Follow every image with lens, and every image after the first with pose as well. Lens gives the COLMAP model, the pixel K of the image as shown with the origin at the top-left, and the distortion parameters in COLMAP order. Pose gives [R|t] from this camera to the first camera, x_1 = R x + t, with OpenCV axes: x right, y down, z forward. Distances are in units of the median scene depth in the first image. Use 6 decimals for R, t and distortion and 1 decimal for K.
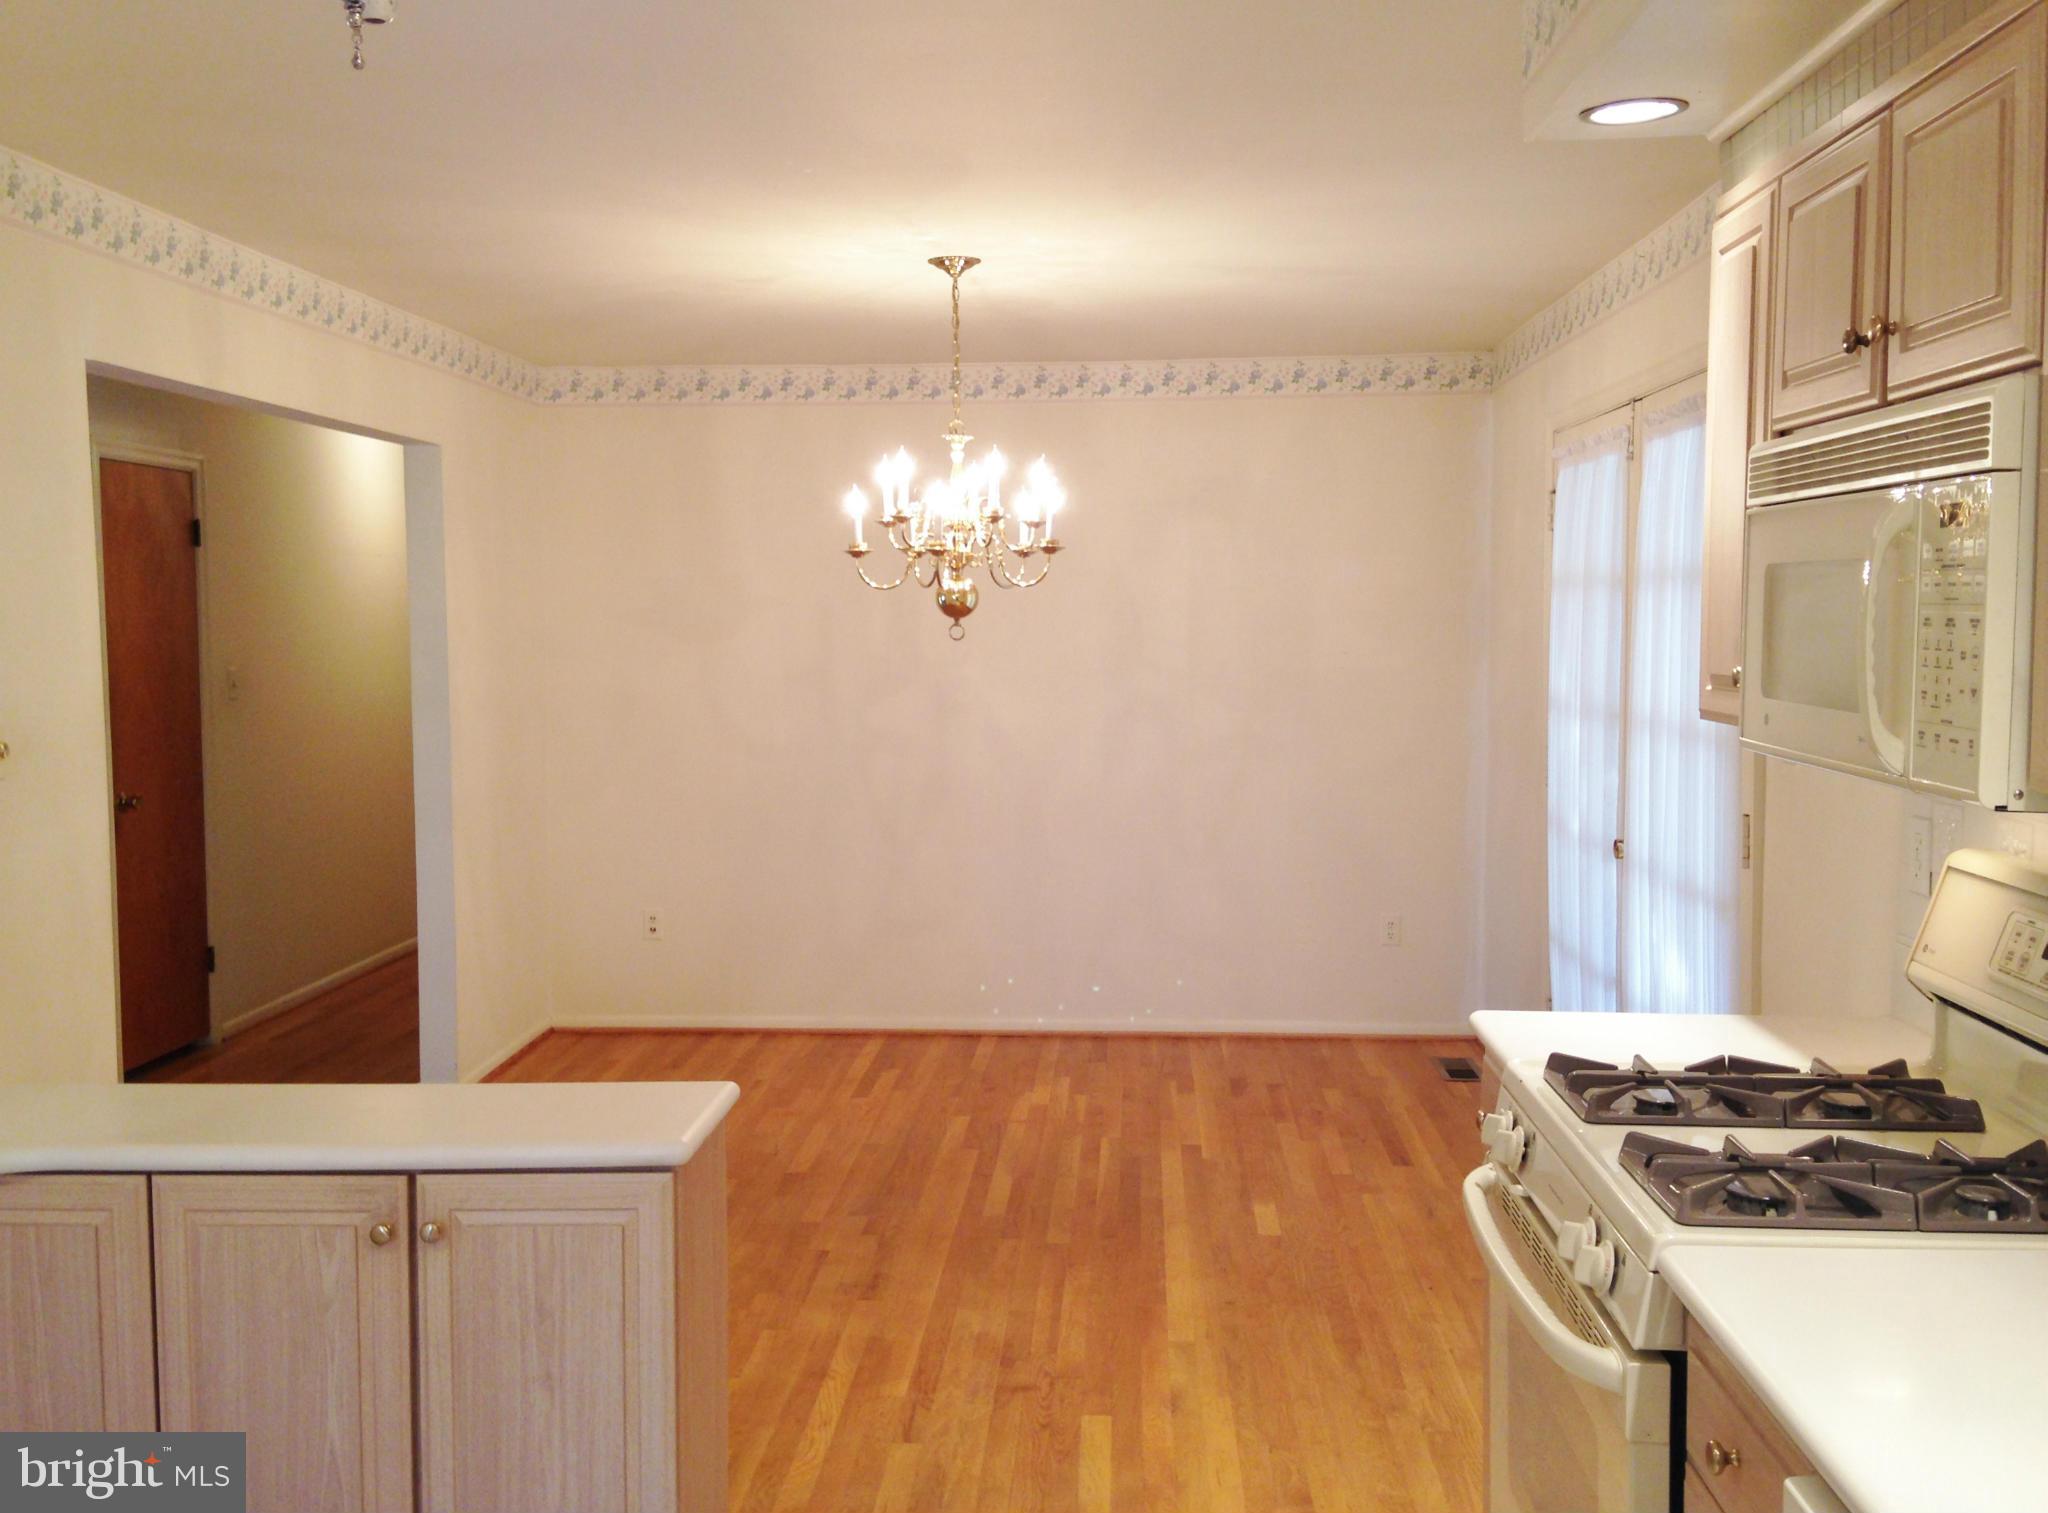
lens RADIAL K [[1895.7, 0, 1019.3], [0, 1895.7, 753.6], [0, 0, 1]] dist [0.244672, -0.397102]
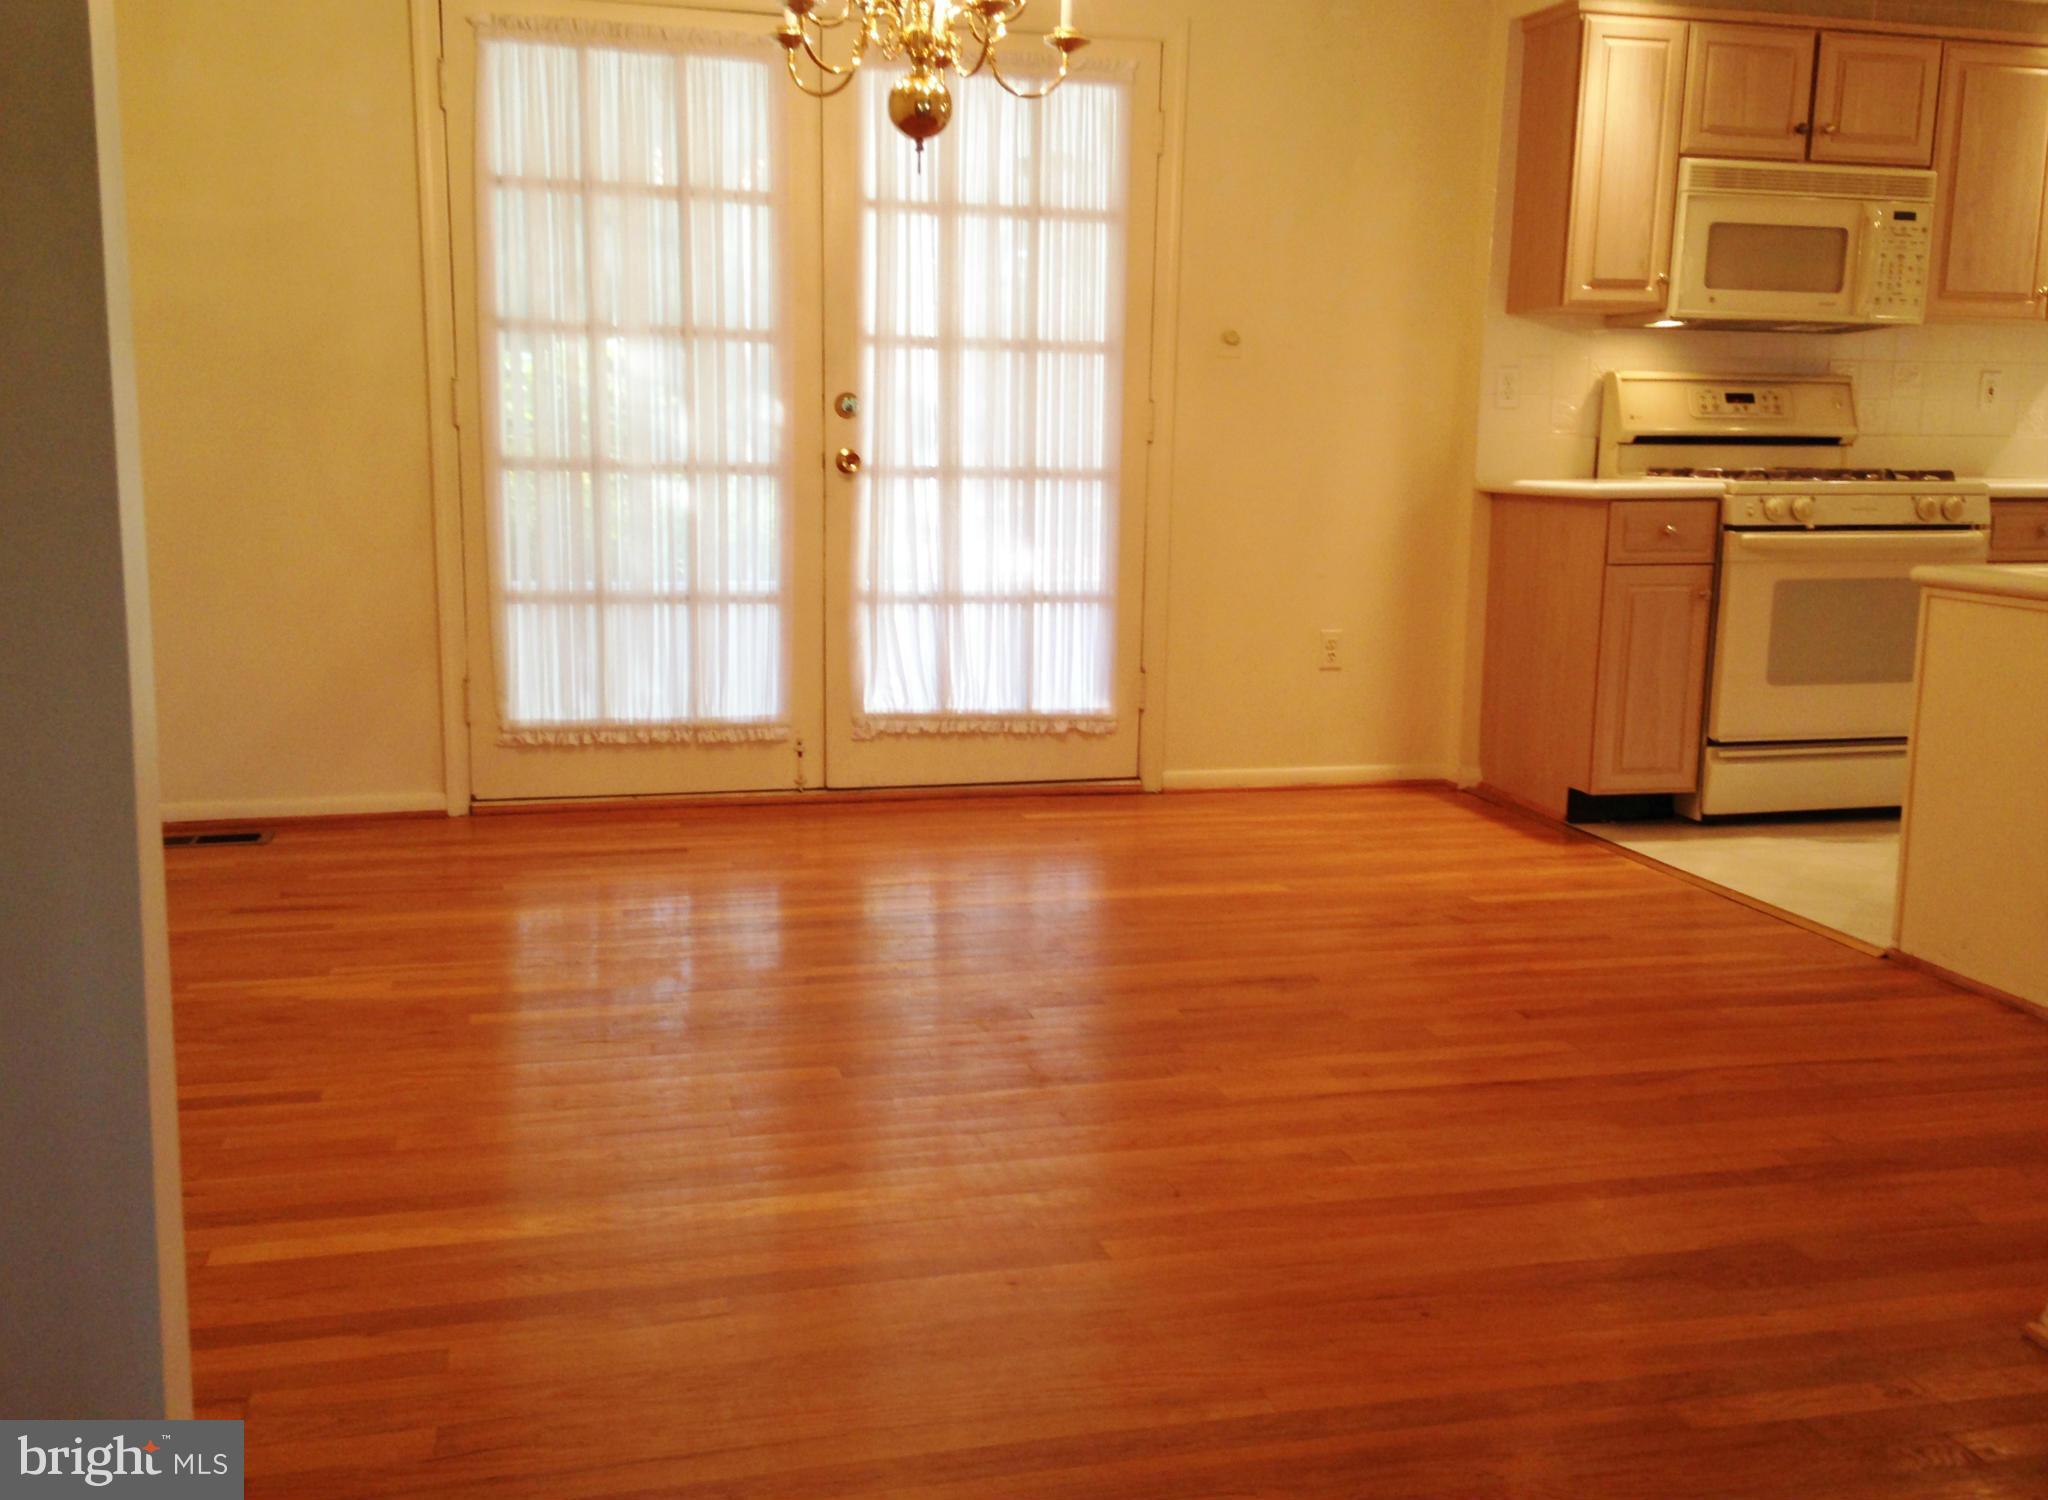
lens RADIAL K [[1909.4, 0, 1013.6], [0, 1909.4, 748.4], [0, 0, 1]] dist [0.167439, -0.255505]
pose [[-0.299485, -0.153532, 0.941667, -0.697136], [0.055750, 0.982465, 0.177915, 0.019583], [-0.952471, 0.105781, -0.285674, 1.148393]]
